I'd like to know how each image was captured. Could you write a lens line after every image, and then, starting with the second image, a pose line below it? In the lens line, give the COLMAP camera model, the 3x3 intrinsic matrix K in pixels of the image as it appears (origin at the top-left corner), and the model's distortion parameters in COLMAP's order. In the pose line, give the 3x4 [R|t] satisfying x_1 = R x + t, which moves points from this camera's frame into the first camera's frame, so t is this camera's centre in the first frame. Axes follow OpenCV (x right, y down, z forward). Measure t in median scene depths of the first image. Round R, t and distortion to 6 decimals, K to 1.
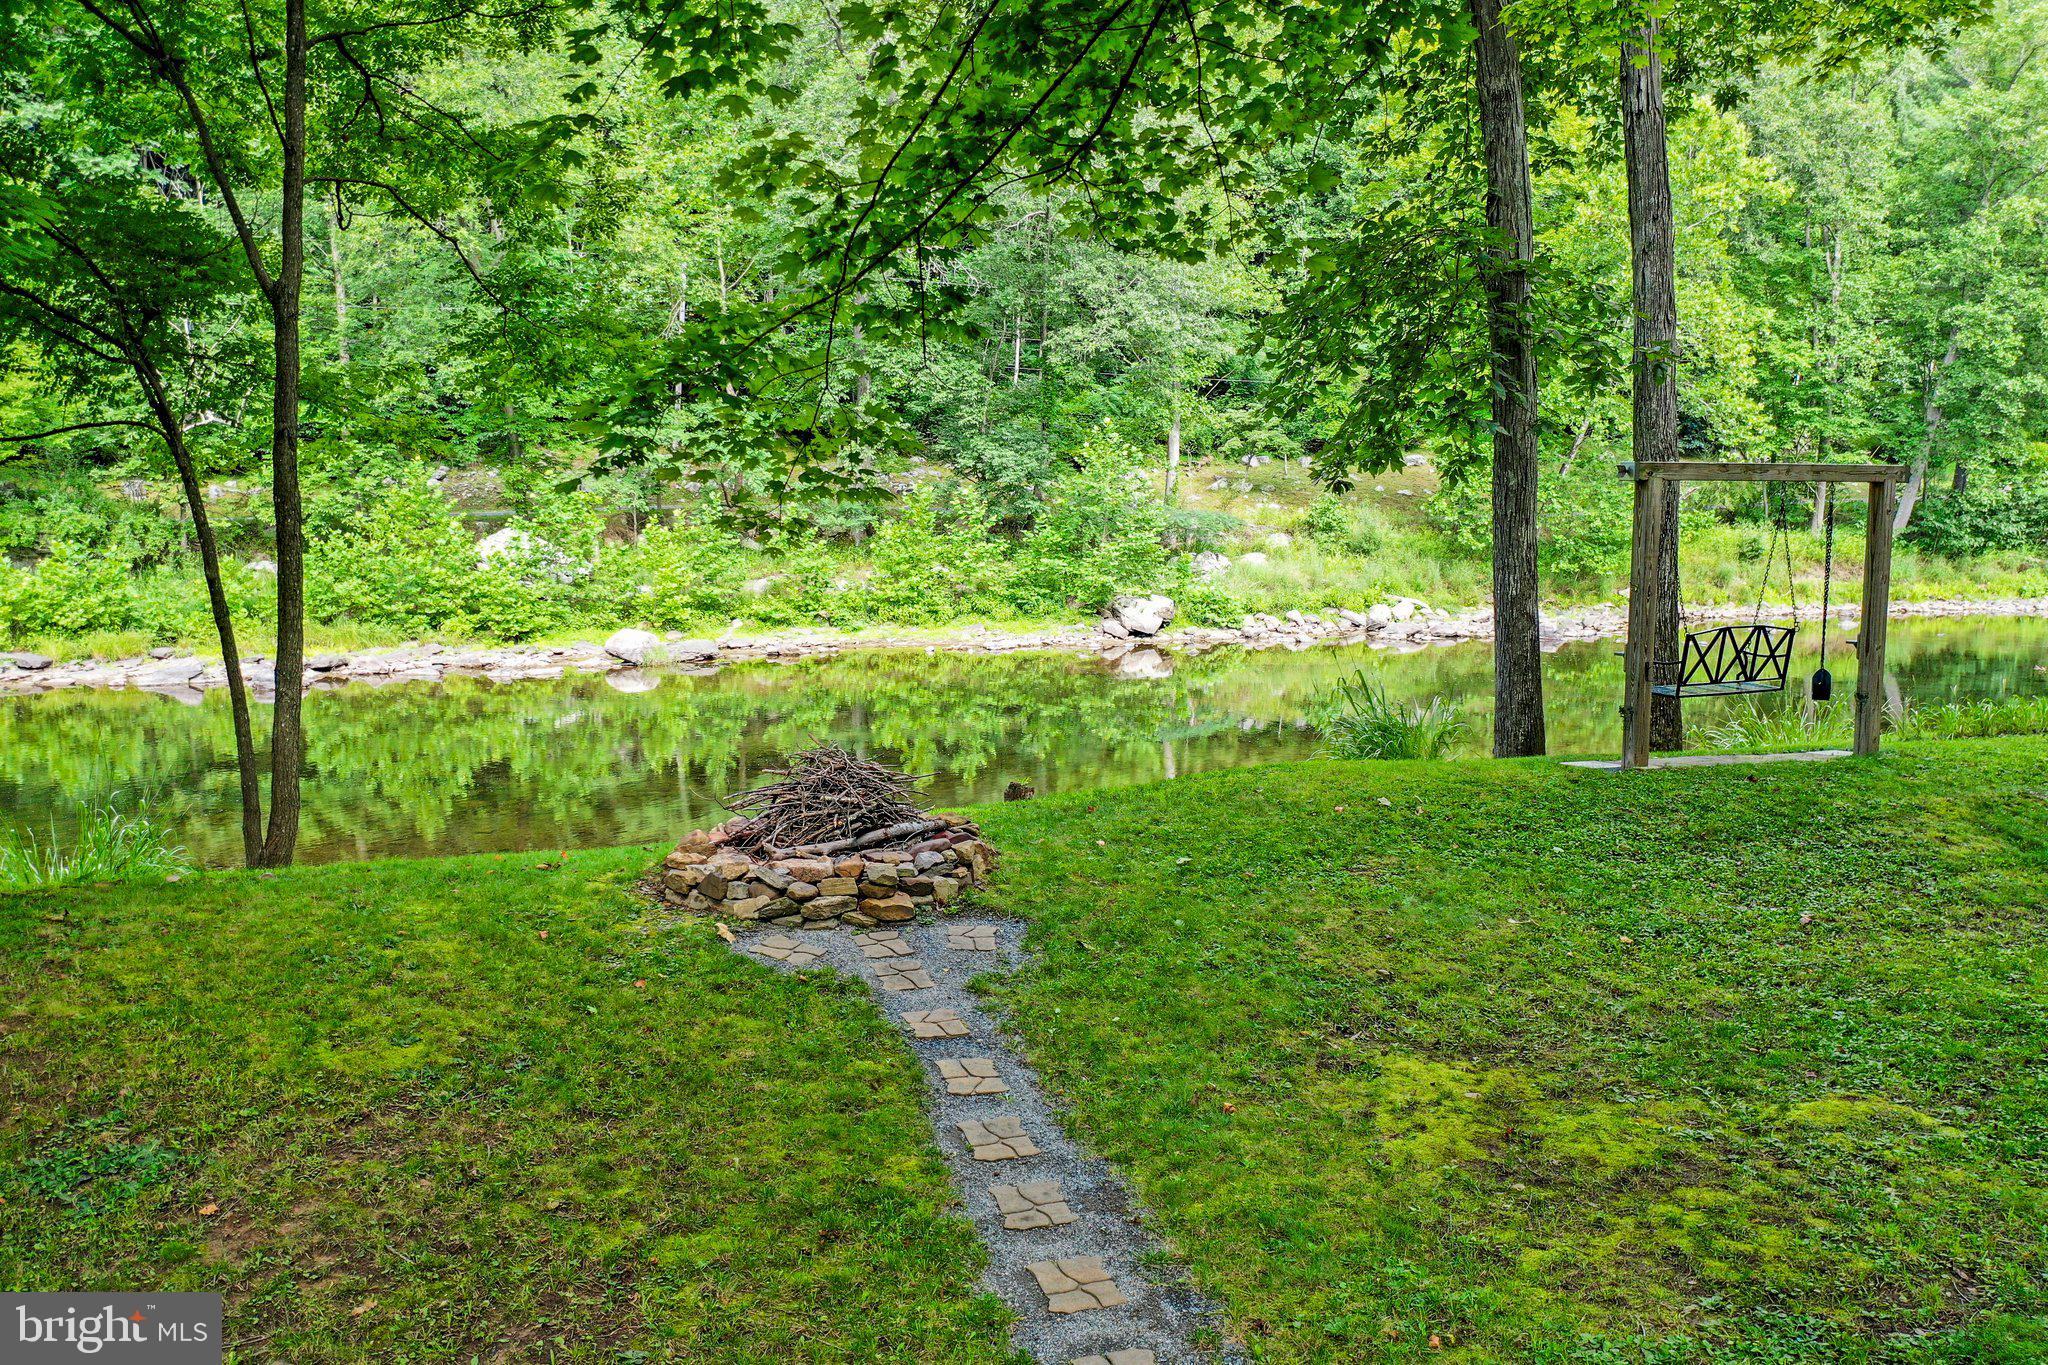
lens RADIAL K [[1621.0, 0, 1012.5], [0, 1621.0, 677.1], [0, 0, 1]] dist [-0.003951, -0.006277]
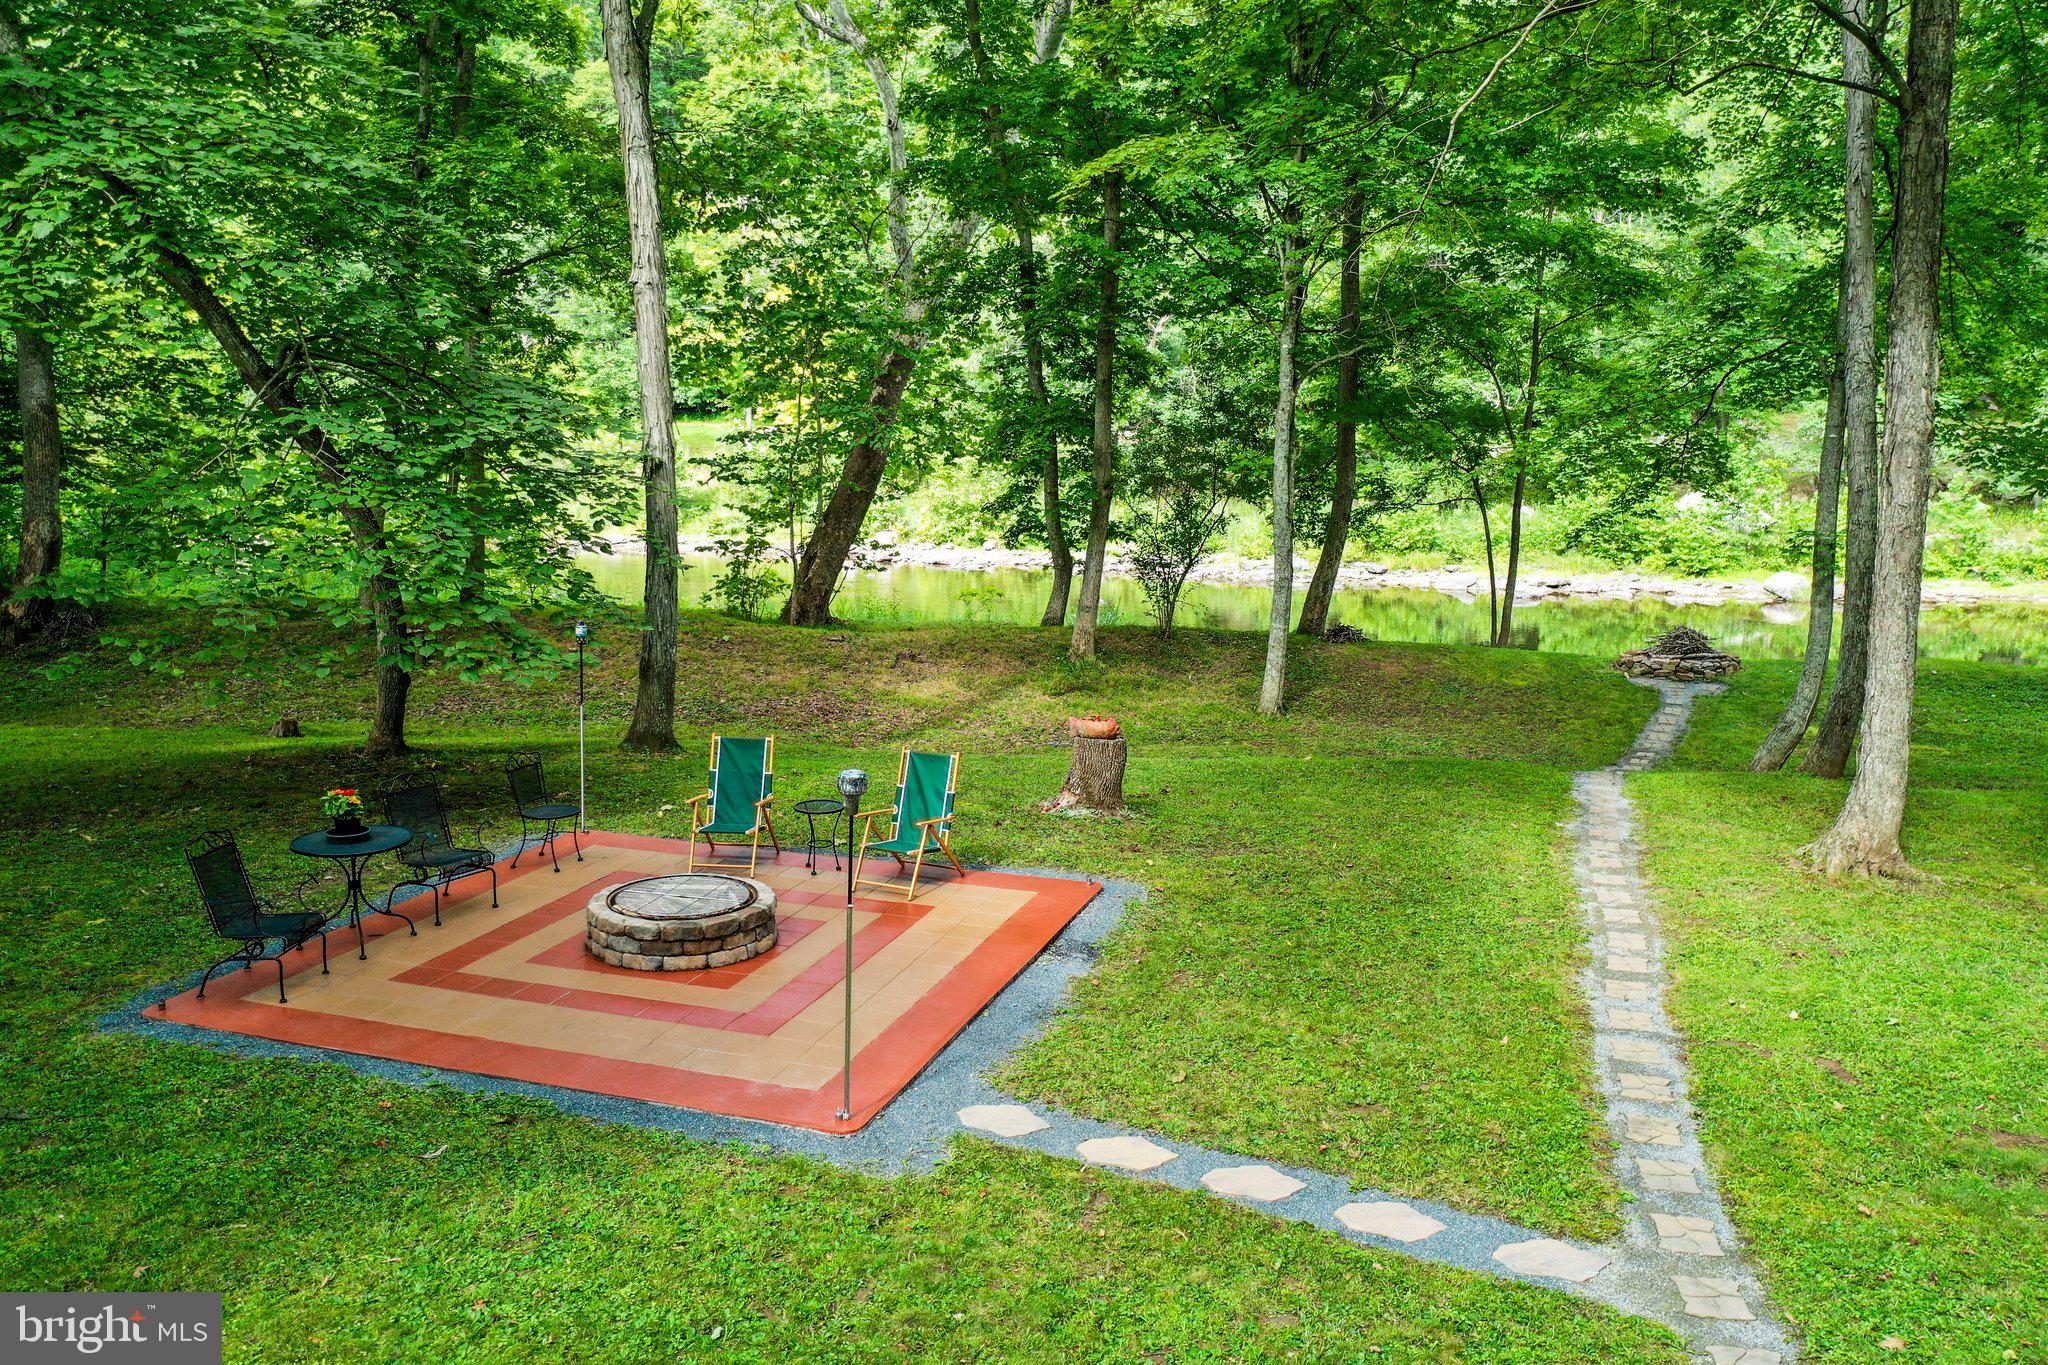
lens RADIAL K [[1621.0, 0, 1012.5], [0, 1621.0, 677.1], [0, 0, 1]] dist [-0.003951, -0.006277]
pose [[0.736717, 0.107663, -0.667575, 0.170814], [-0.075625, 0.994168, 0.076878, 0.000783], [0.671959, -0.006152, 0.740563, -0.351534]]
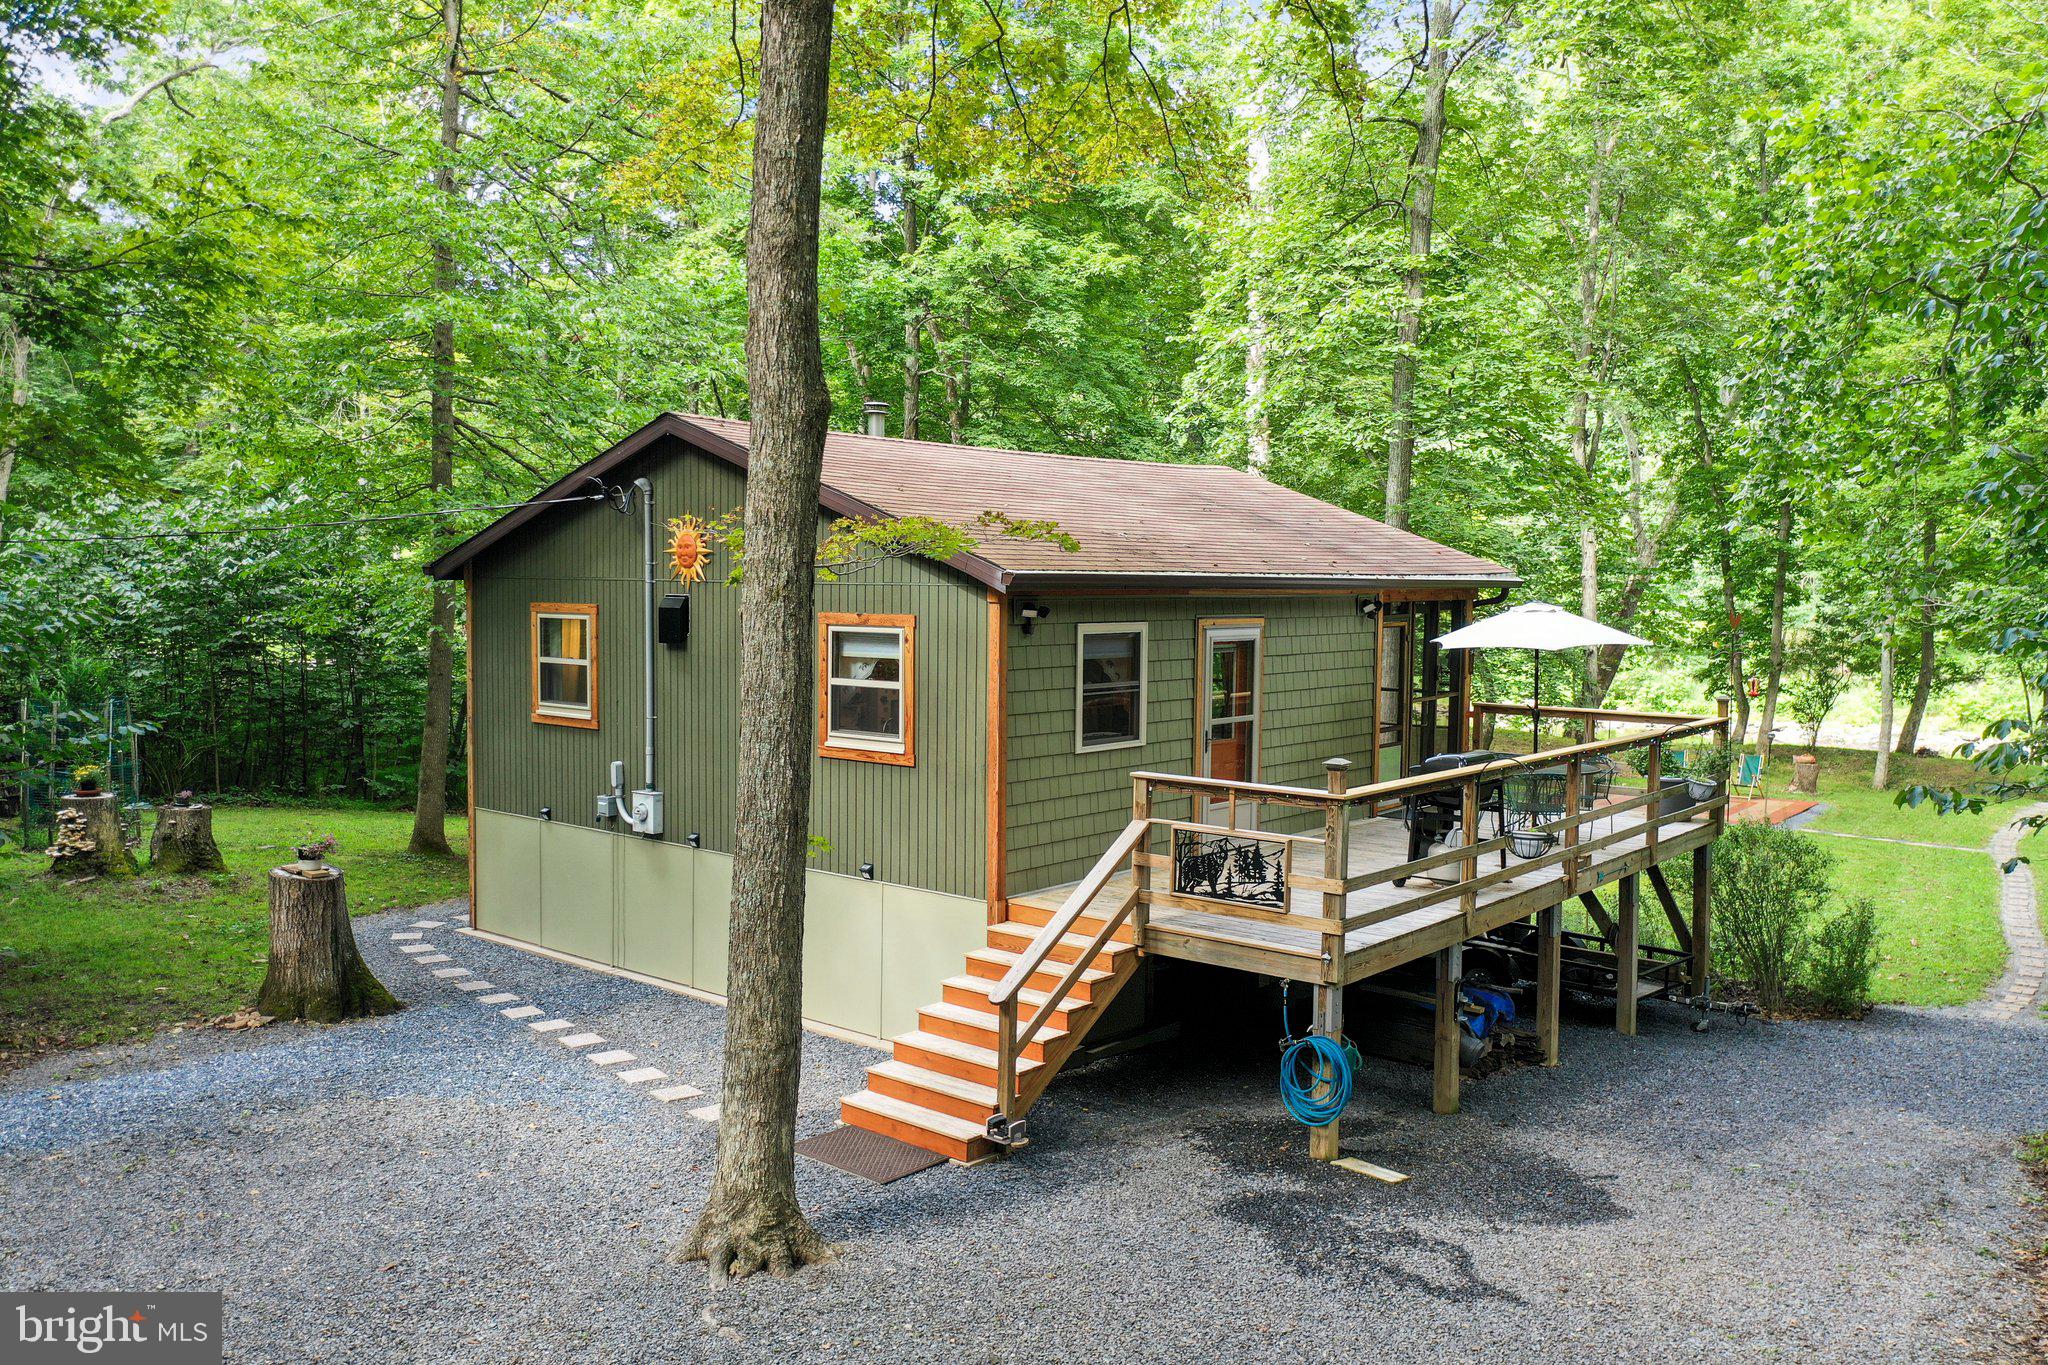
lens RADIAL K [[1614.2, 0, 1024.6], [0, 1614.2, 653.8], [0, 0, 1]] dist [-0.013365, -0.004697]
pose [[0.479823, 0.038461, -0.876522, 0.436083], [-0.102141, 0.994694, -0.012268, 0.026393], [0.871400, 0.095415, 0.481205, -0.759044]]
